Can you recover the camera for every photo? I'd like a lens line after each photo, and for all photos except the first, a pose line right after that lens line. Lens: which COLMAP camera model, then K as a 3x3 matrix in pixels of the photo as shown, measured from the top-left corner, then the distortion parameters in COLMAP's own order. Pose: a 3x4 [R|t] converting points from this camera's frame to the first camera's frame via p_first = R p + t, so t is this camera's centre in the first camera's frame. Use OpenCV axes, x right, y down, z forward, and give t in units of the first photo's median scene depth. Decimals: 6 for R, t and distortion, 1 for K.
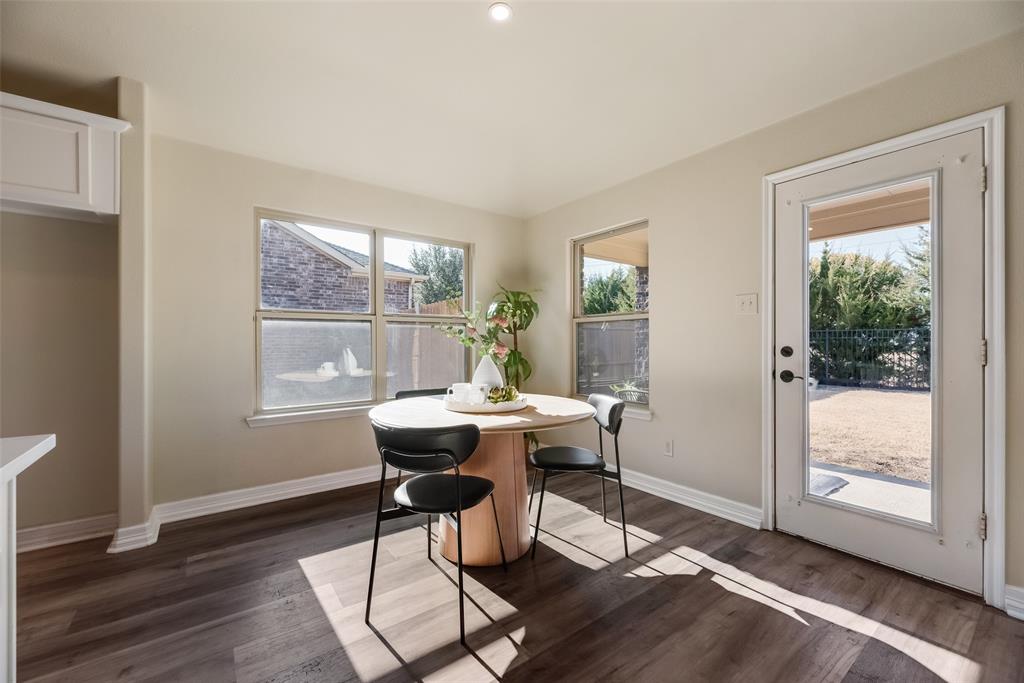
lens RADIAL K [[413.1, 0, 513.5], [0, 413.1, 344.9], [0, 0, 1]] dist [0.003552, -0.000406]
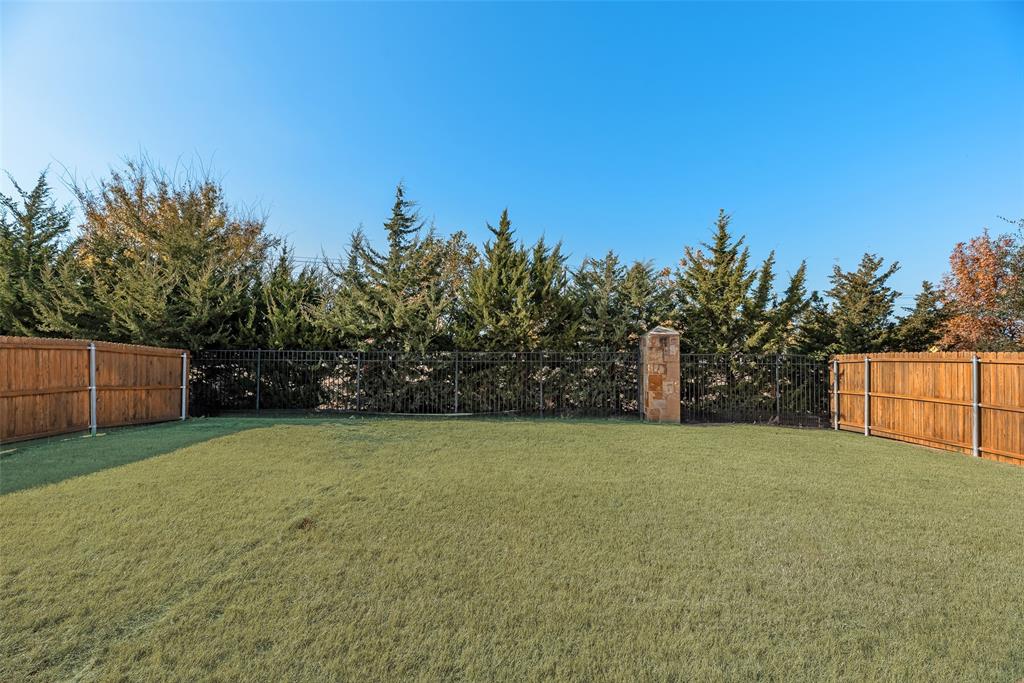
lens RADIAL K [[416.1, 0, 507.6], [0, 416.1, 351.4], [0, 0, 1]] dist [-0.000404, -0.000234]
pose [[0.598027, 0.020414, 0.801216, 2.141098], [-0.004738, 0.999748, -0.021936, -0.097149], [-0.801462, 0.009322, 0.597973, 0.681511]]
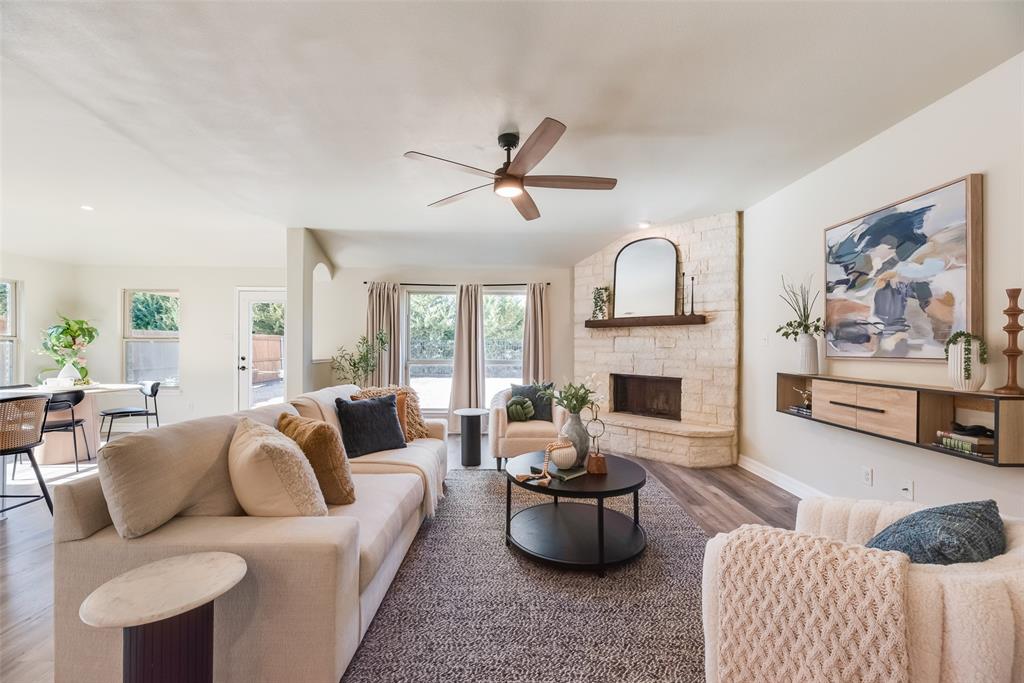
lens RADIAL K [[413.1, 0, 517.4], [0, 413.1, 349.0], [0, 0, 1]] dist [0.003552, -0.000406]
pose [[0.591227, -0.001784, 0.806503, -0.393886], [-0.002802, 0.999987, 0.004266, -0.057967], [-0.806500, -0.004782, 0.591215, -1.873825]]
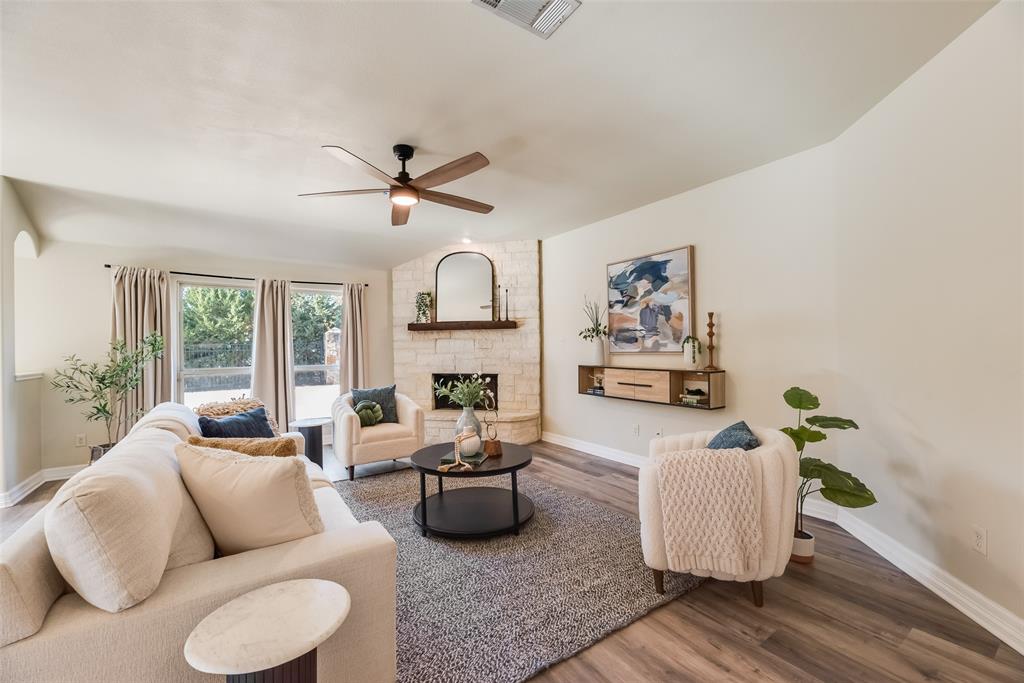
lens RADIAL K [[413.1, 0, 517.7], [0, 413.1, 350.3], [0, 0, 1]] dist [0.003552, -0.000406]
pose [[0.032600, -0.006885, 0.999445, -0.685481], [0.015451, 0.999860, 0.006384, -0.059665], [-0.999349, 0.015234, 0.032702, -1.508222]]
